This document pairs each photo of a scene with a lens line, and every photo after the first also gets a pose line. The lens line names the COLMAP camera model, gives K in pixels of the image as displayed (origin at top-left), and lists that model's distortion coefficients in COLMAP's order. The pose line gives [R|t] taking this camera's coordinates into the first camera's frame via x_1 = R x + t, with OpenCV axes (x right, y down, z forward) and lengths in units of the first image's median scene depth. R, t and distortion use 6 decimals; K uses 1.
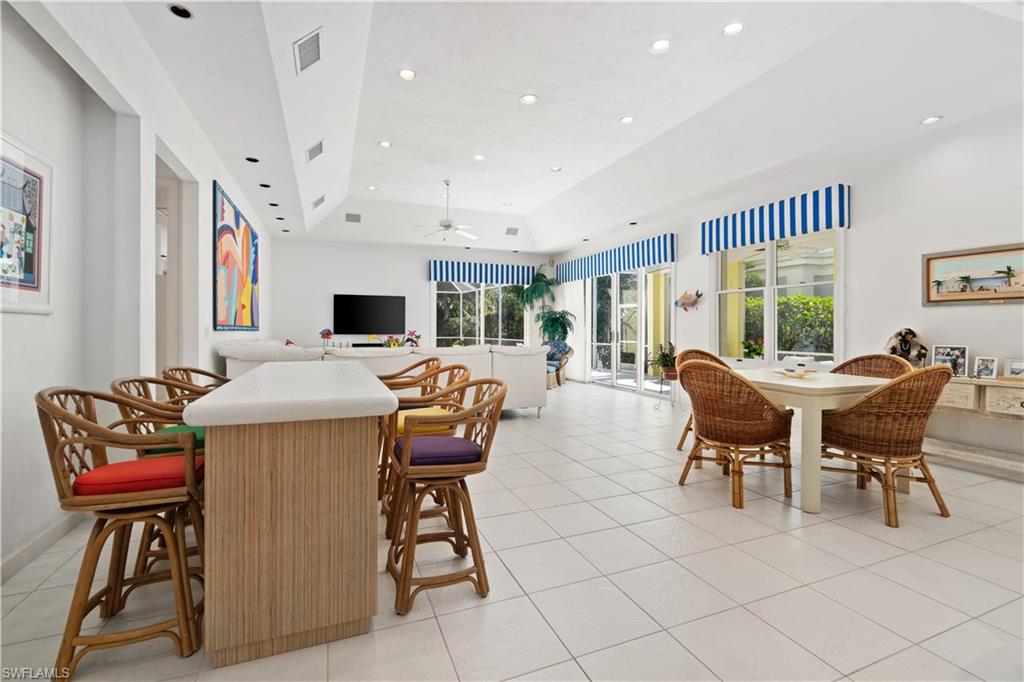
lens RADIAL K [[443.2, 0, 508.2], [0, 443.2, 330.2], [0, 0, 1]] dist [-0.000292, -0.000037]
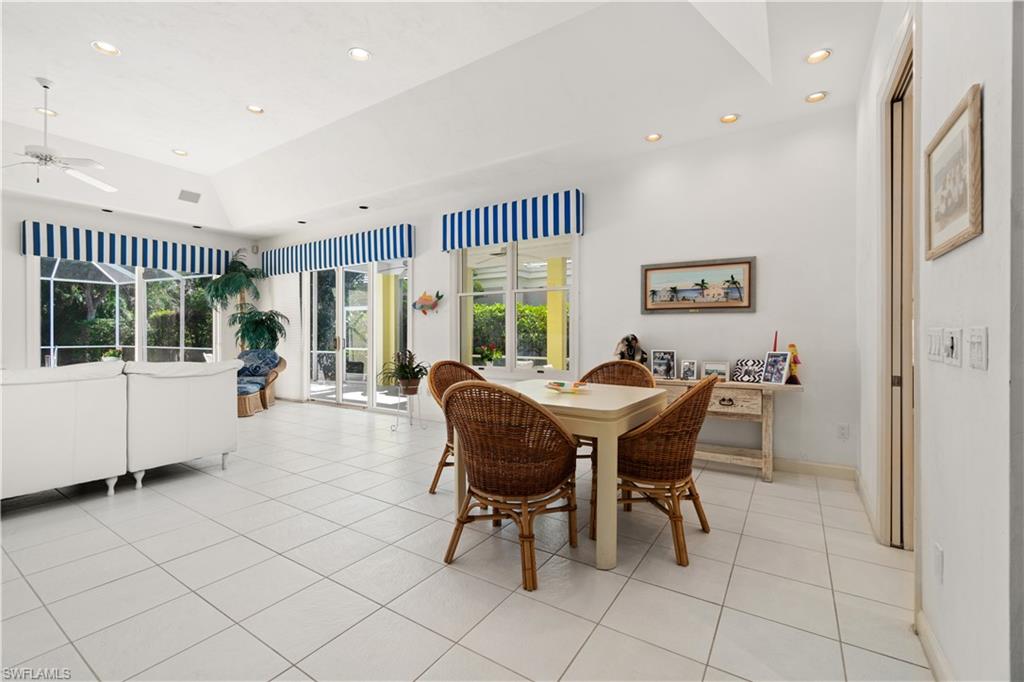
lens RADIAL K [[439.8, 0, 504.7], [0, 439.8, 337.1], [0, 0, 1]] dist [-0.001912, -0.000303]
pose [[0.825736, -0.002145, 0.564053, 0.032258], [0.000485, 0.999995, 0.003091, -0.000547], [-0.564056, -0.002279, 0.825733, 0.156083]]
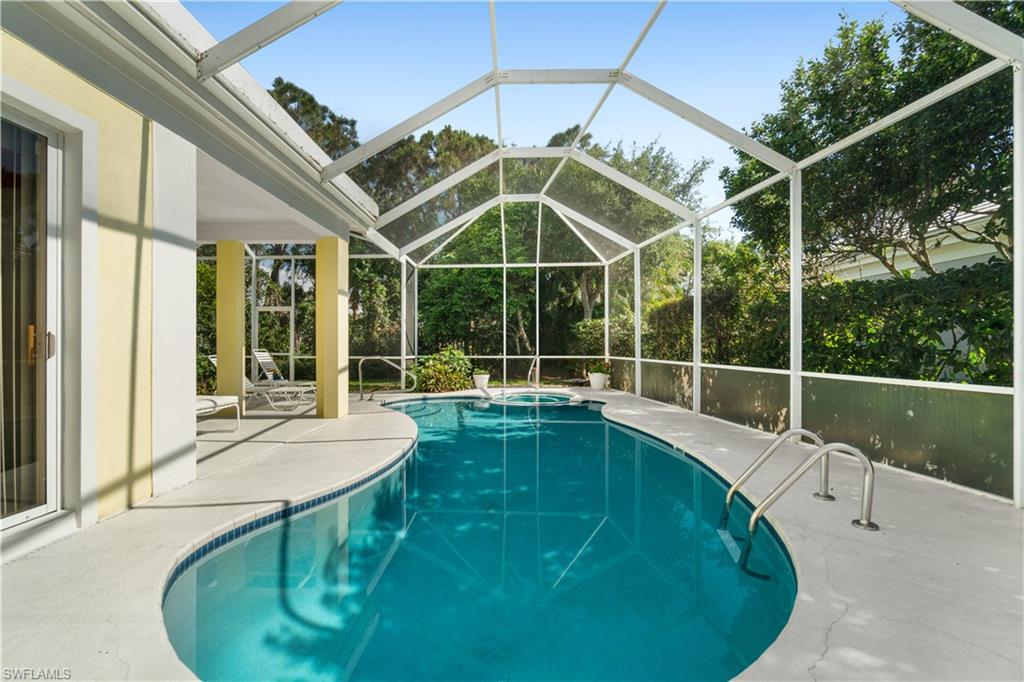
lens RADIAL K [[444.5, 0, 512.0], [0, 444.5, 341.0], [0, 0, 1]] dist [-0.001274, -0.000359]
pose [[0.924473, -0.003925, -0.381227, -0.048590], [-0.000210, 0.999942, -0.010804, 0.012307], [0.381247, 0.010068, 0.924418, 1.457614]]
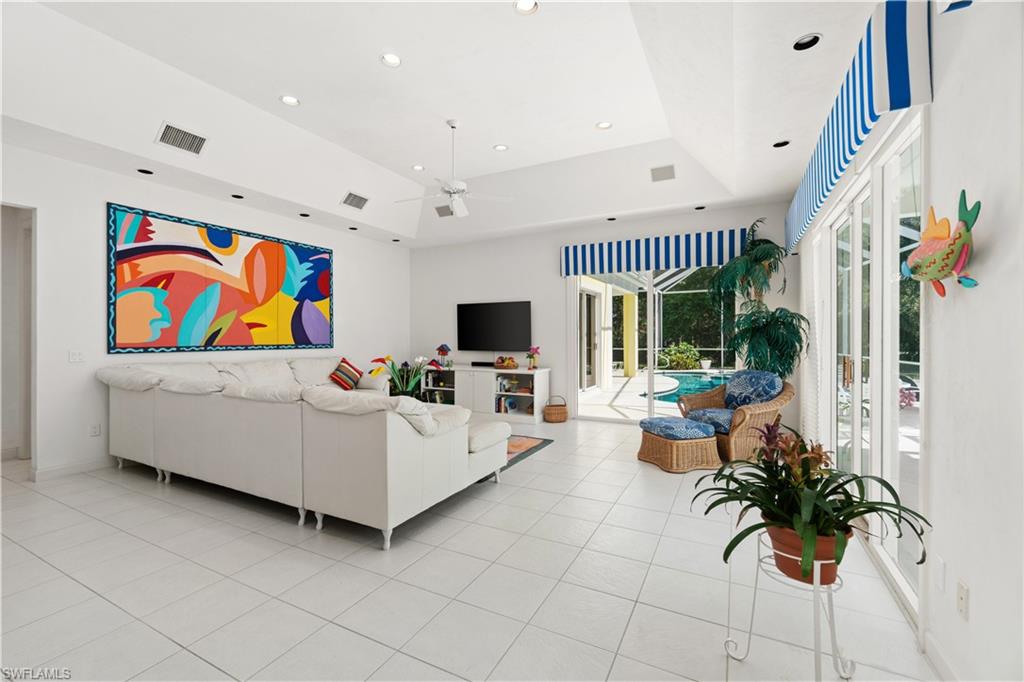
lens RADIAL K [[439.8, 0, 504.7], [0, 439.8, 337.1], [0, 0, 1]] dist [-0.001912, -0.000303]
pose [[0.643772, -0.002120, -0.765215, 0.352353], [0.003795, 0.999993, 0.000422, -0.017933], [0.765208, -0.003176, 0.643775, 0.556125]]
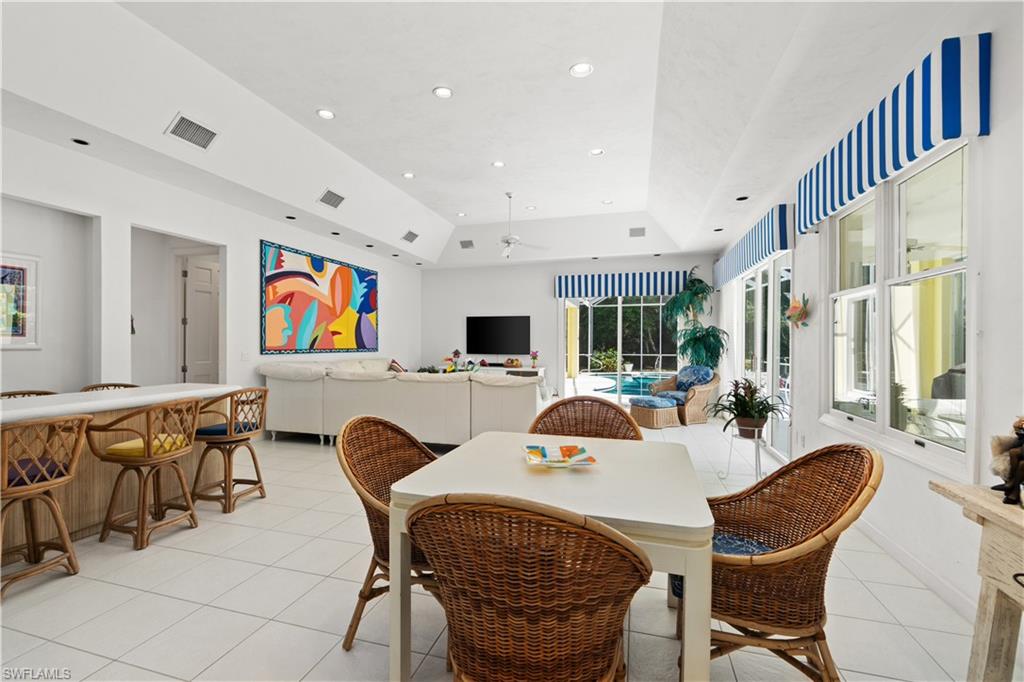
lens RADIAL K [[448.8, 0, 503.1], [0, 448.8, 345.2], [0, 0, 1]] dist [-0.000518, -0.000115]
pose [[0.782377, 0.003201, -0.622796, 0.384778], [-0.001319, 0.999993, 0.003483, -0.017156], [0.622803, -0.001903, 0.782376, 0.216520]]
